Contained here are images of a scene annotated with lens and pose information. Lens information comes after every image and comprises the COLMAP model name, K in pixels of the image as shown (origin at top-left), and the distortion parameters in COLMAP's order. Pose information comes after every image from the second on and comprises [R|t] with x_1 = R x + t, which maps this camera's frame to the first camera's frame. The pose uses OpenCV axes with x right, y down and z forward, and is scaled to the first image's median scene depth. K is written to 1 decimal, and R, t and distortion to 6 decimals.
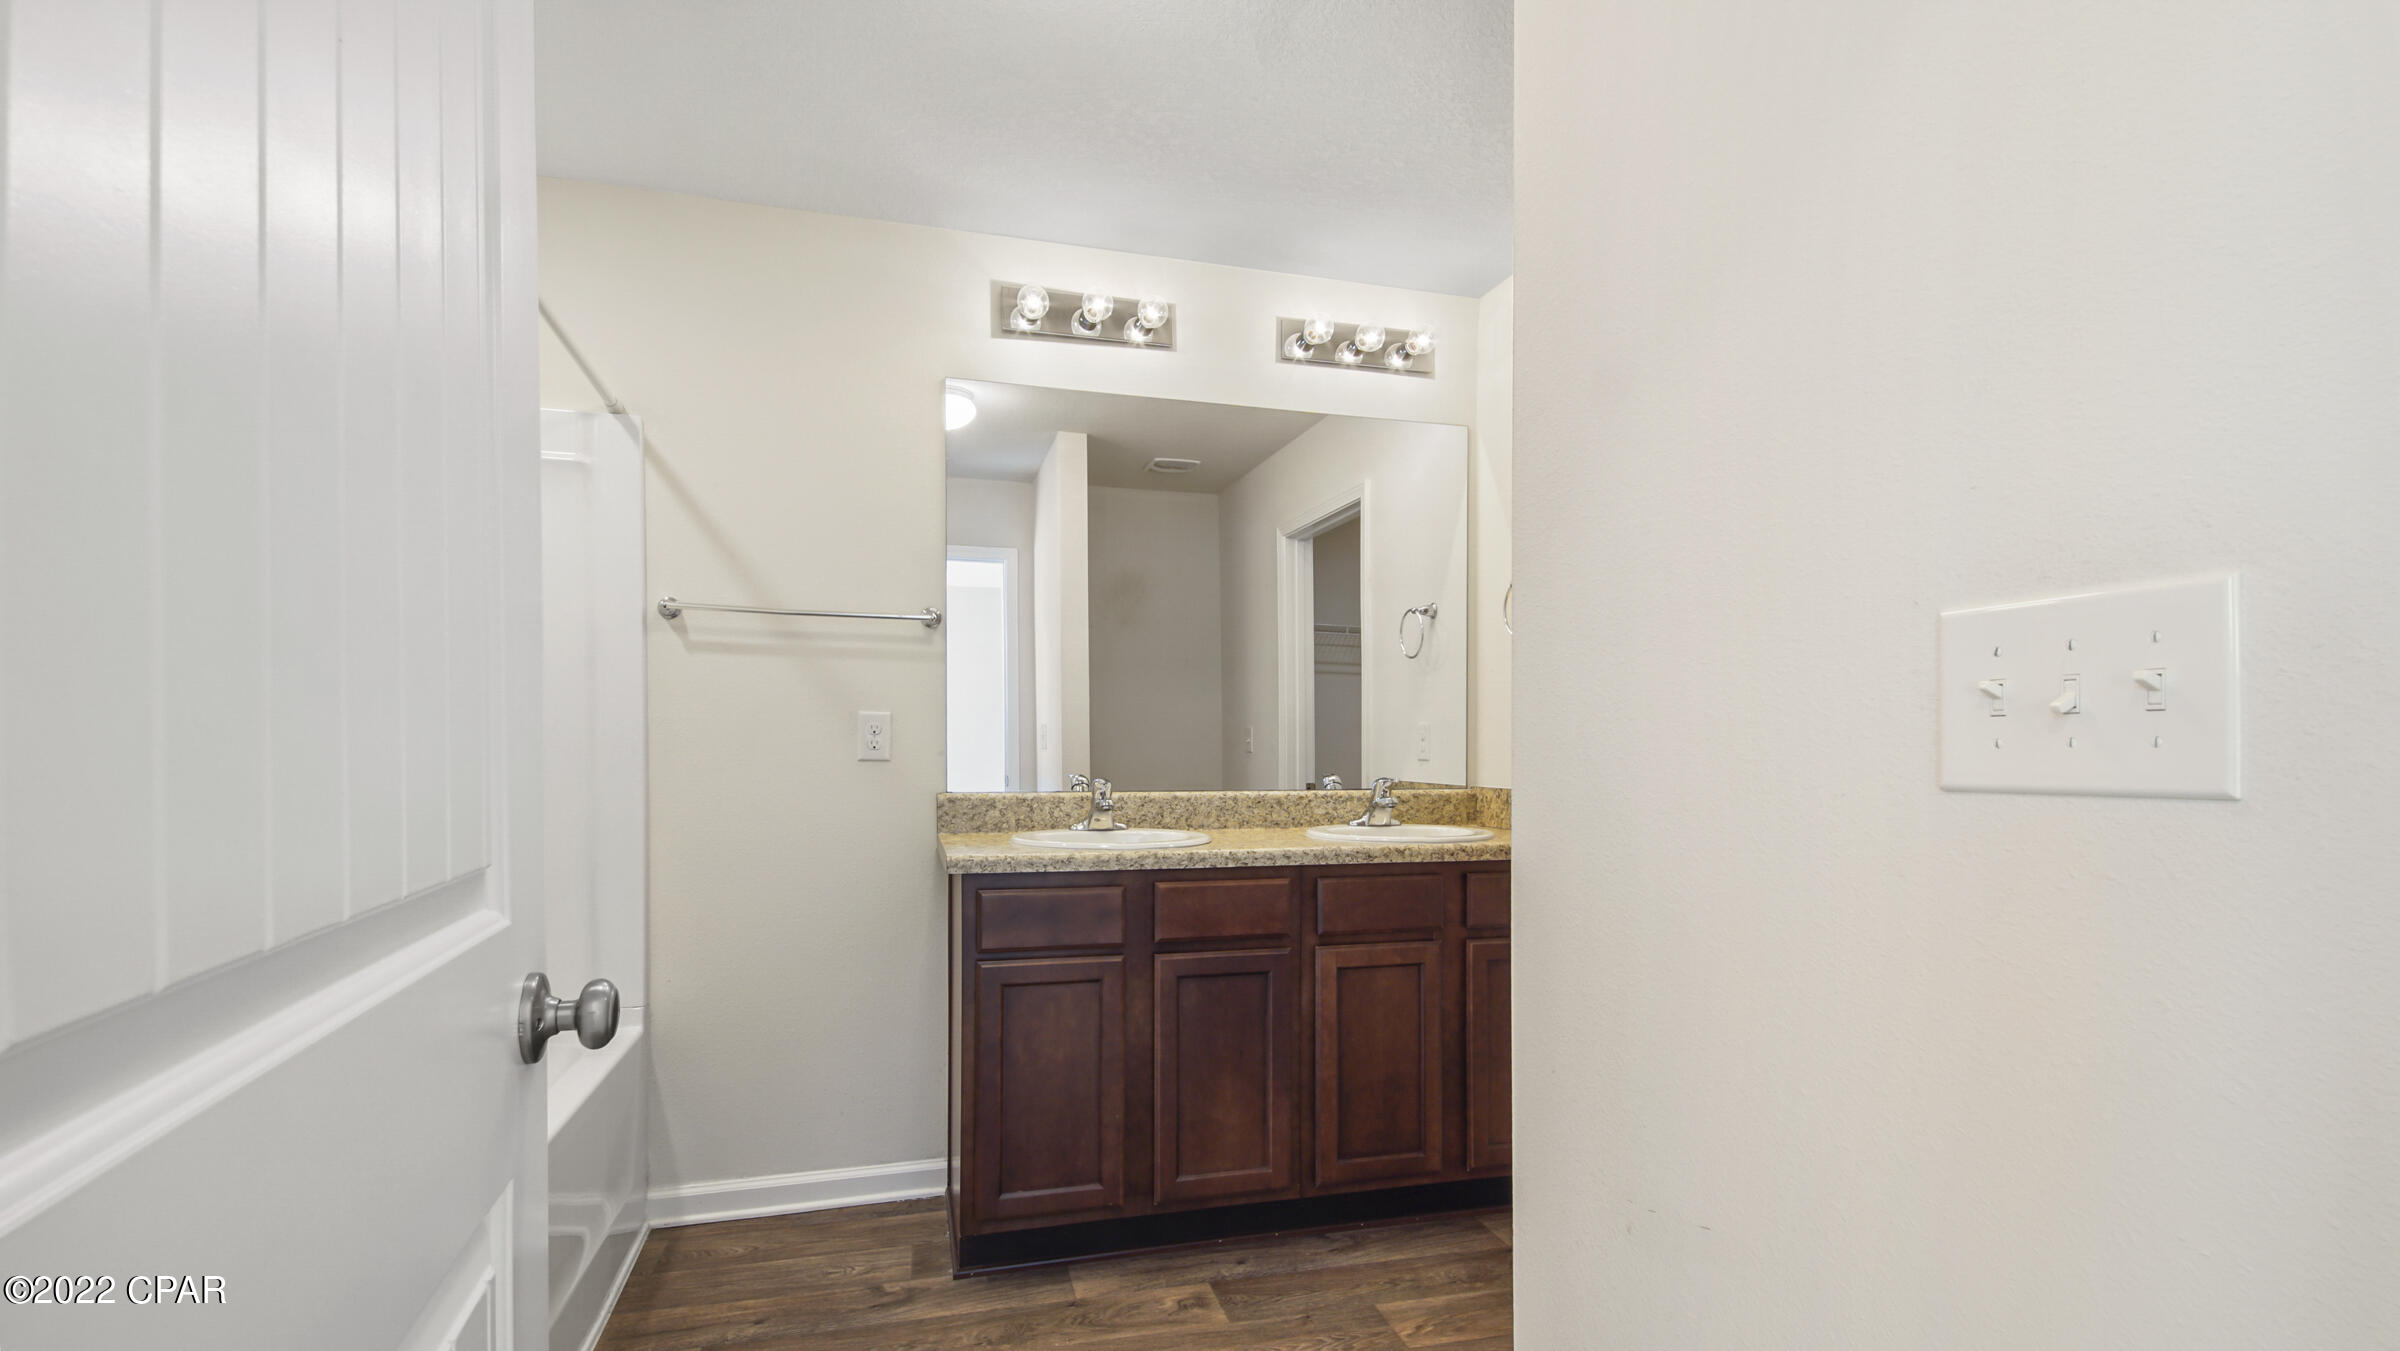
lens RADIAL K [[1053.4, 0, 1203.6], [0, 1053.4, 759.2], [0, 0, 1]] dist [0.008243, -0.000061]
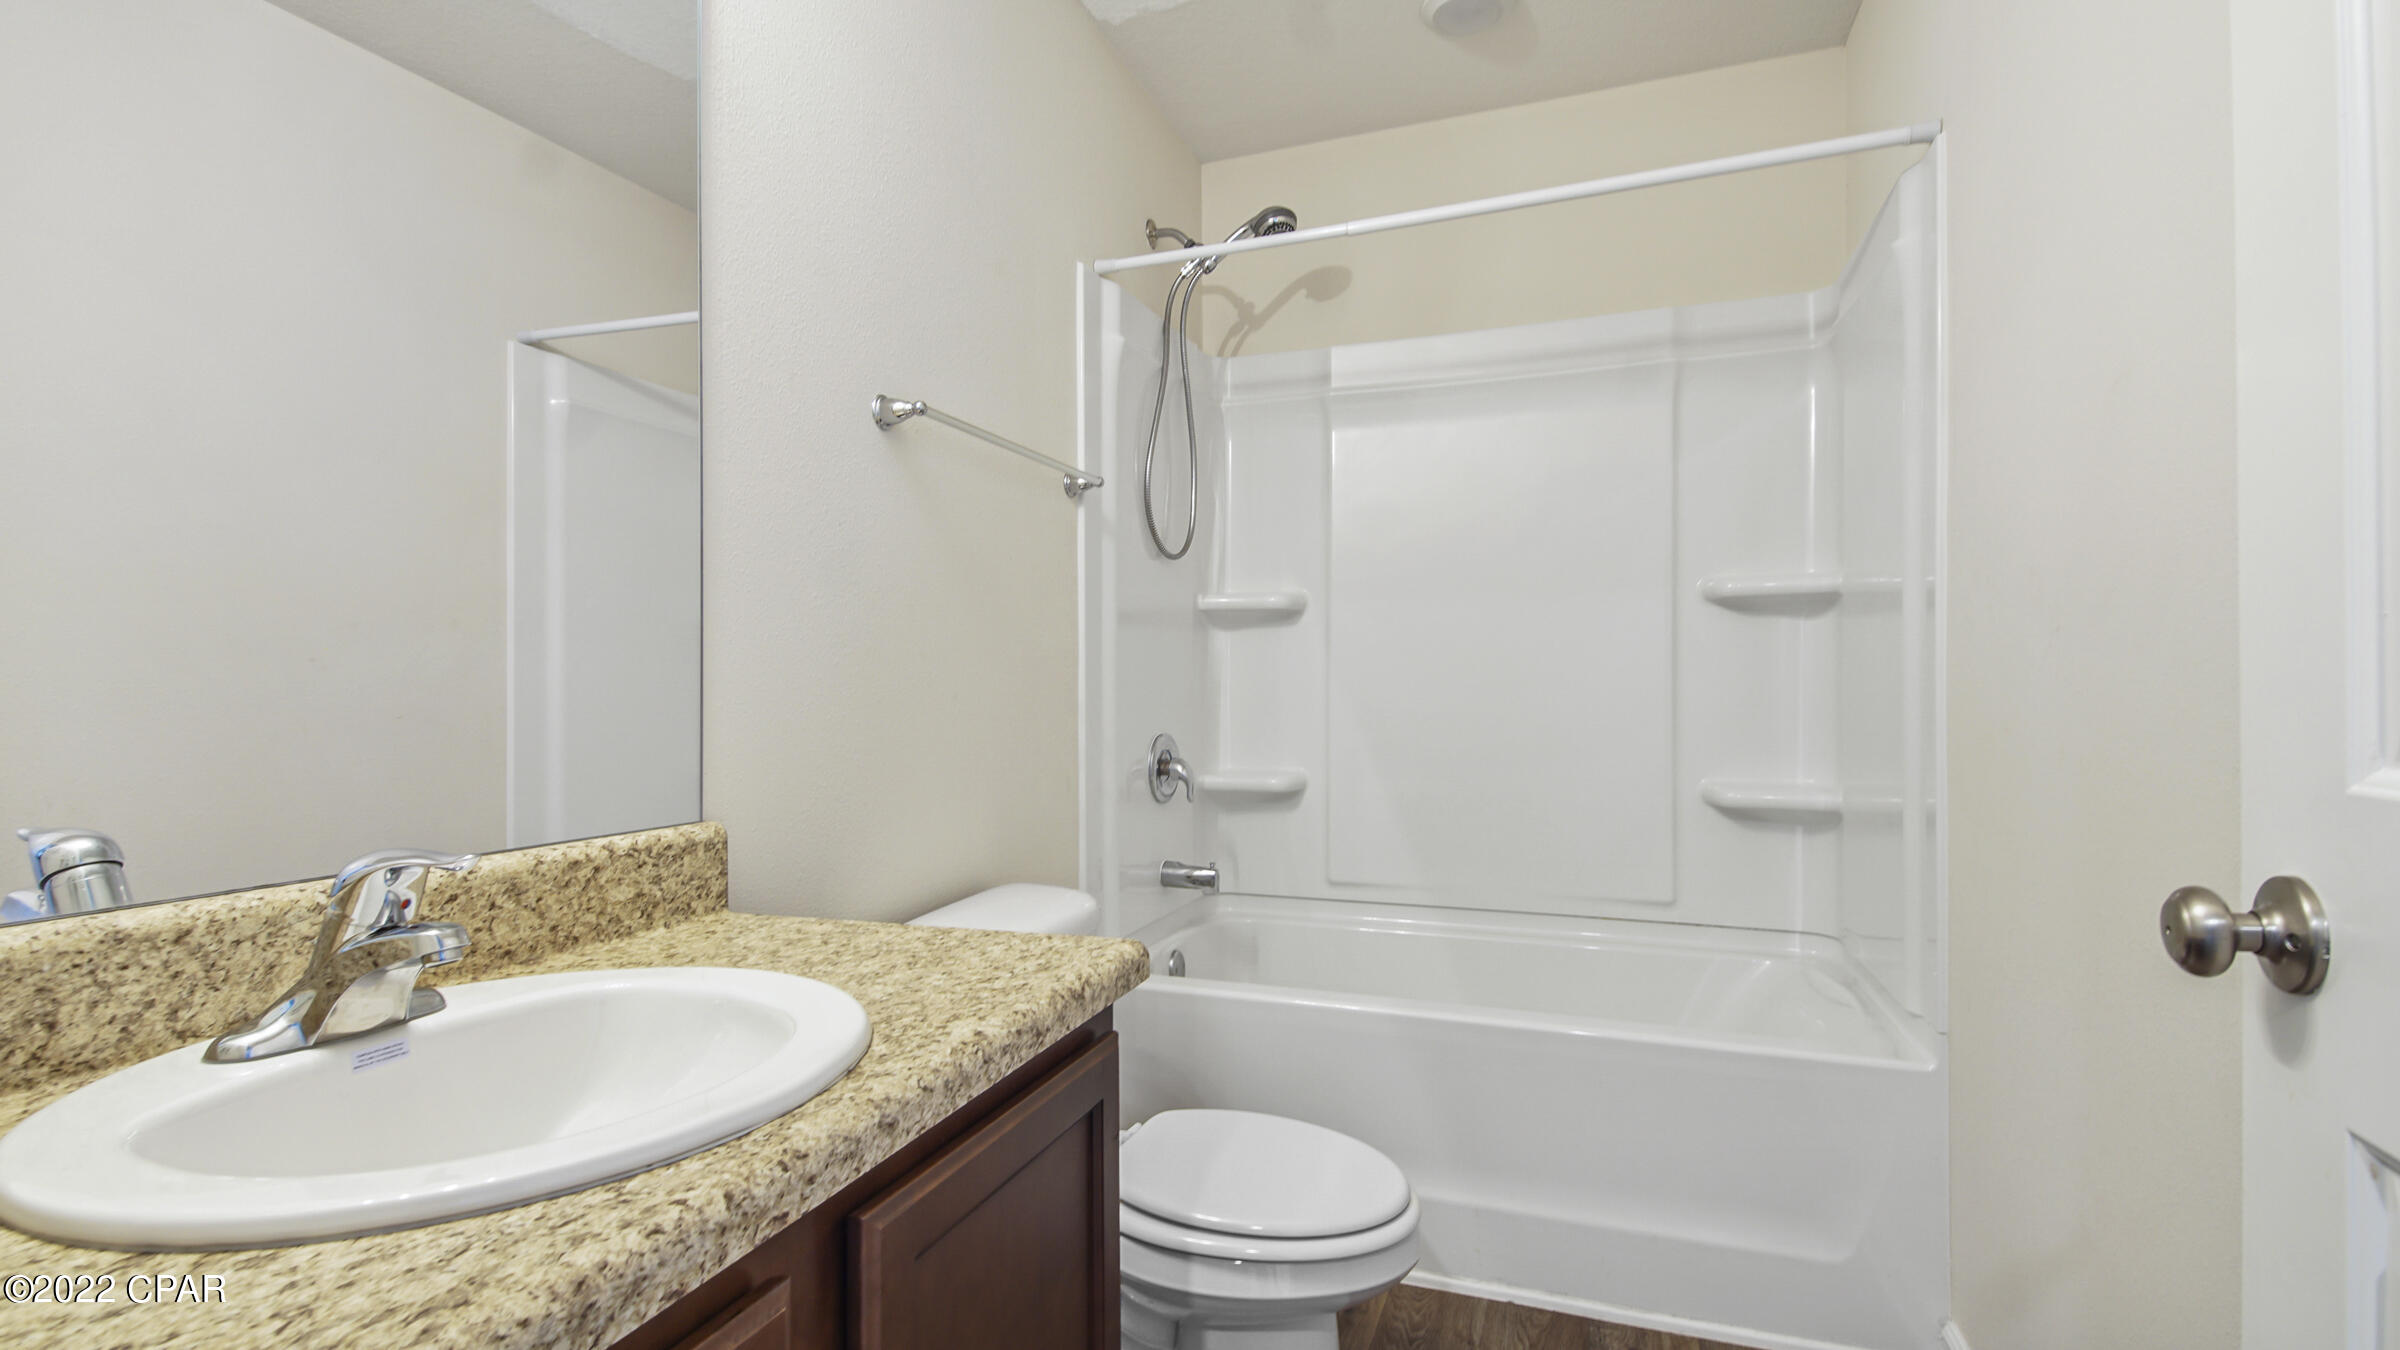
lens RADIAL K [[1076.3, 0, 1200.7], [0, 1076.3, 703.9], [0, 0, 1]] dist [0.002242, -0.011764]
pose [[0.571573, -0.016722, 0.820381, -0.092317], [0.025198, 0.999678, 0.002821, -0.014977], [-0.820164, 0.019060, 0.571811, 0.680126]]
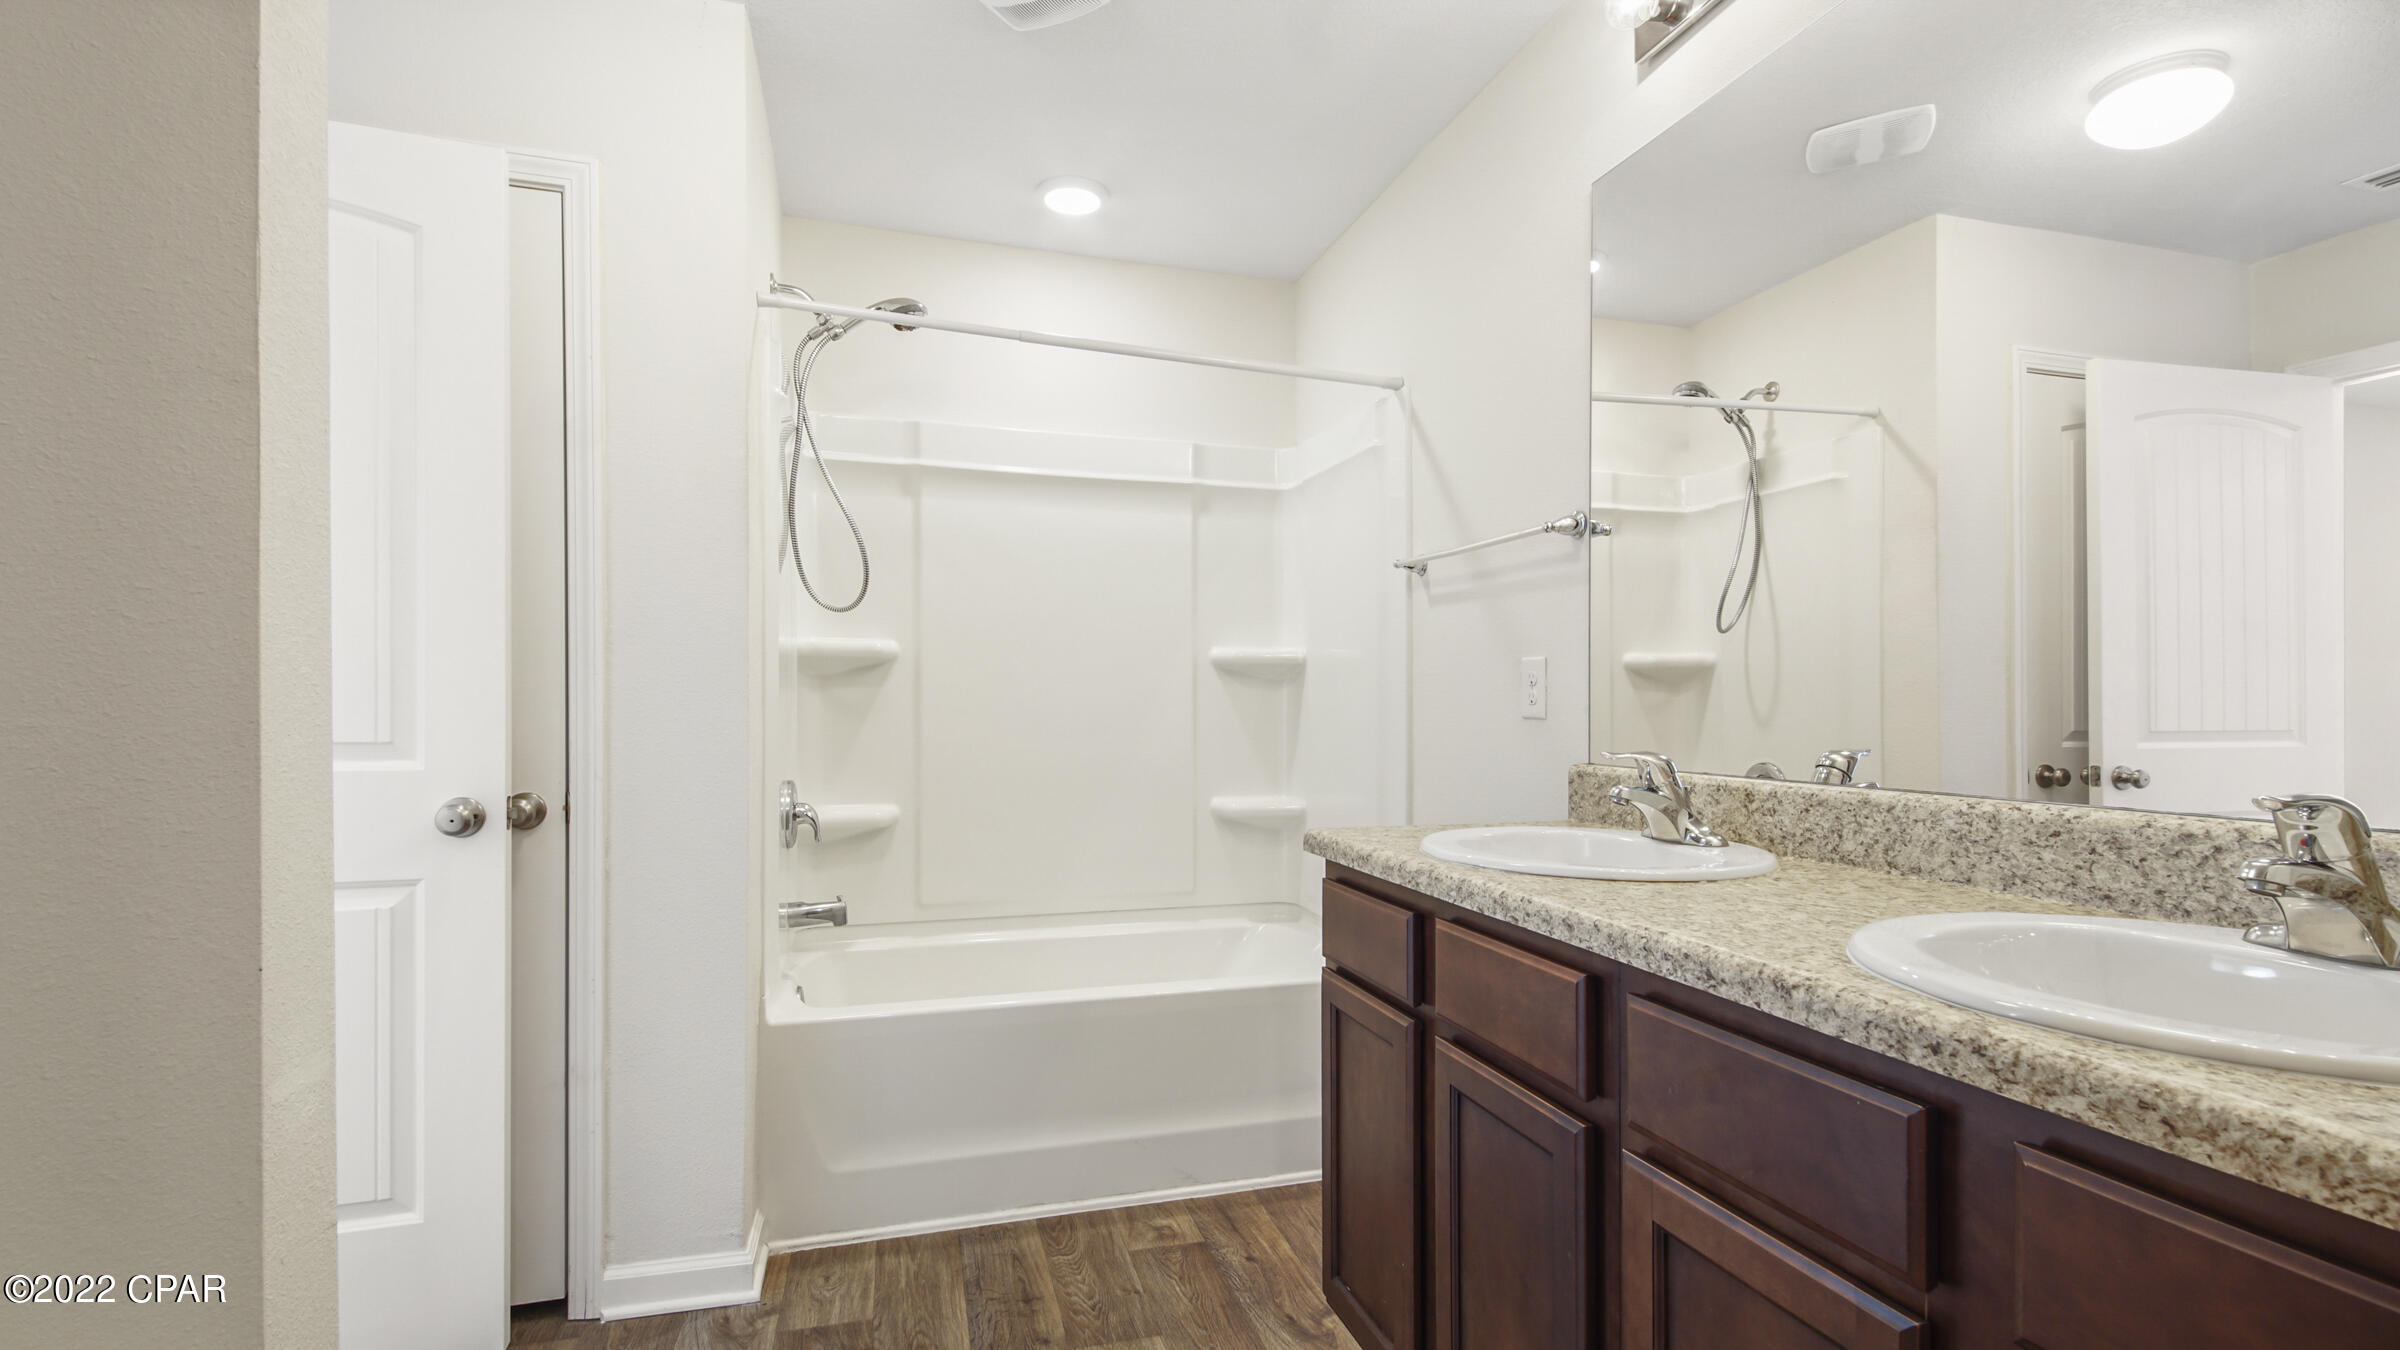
lens RADIAL K [[1076.3, 0, 1200.7], [0, 1076.3, 703.9], [0, 0, 1]] dist [0.002242, -0.011764]
pose [[0.007272, -0.005758, -0.999957, 0.494394], [-0.017093, 0.999837, -0.005881, -0.000279], [0.999827, 0.017135, 0.007173, 0.735294]]
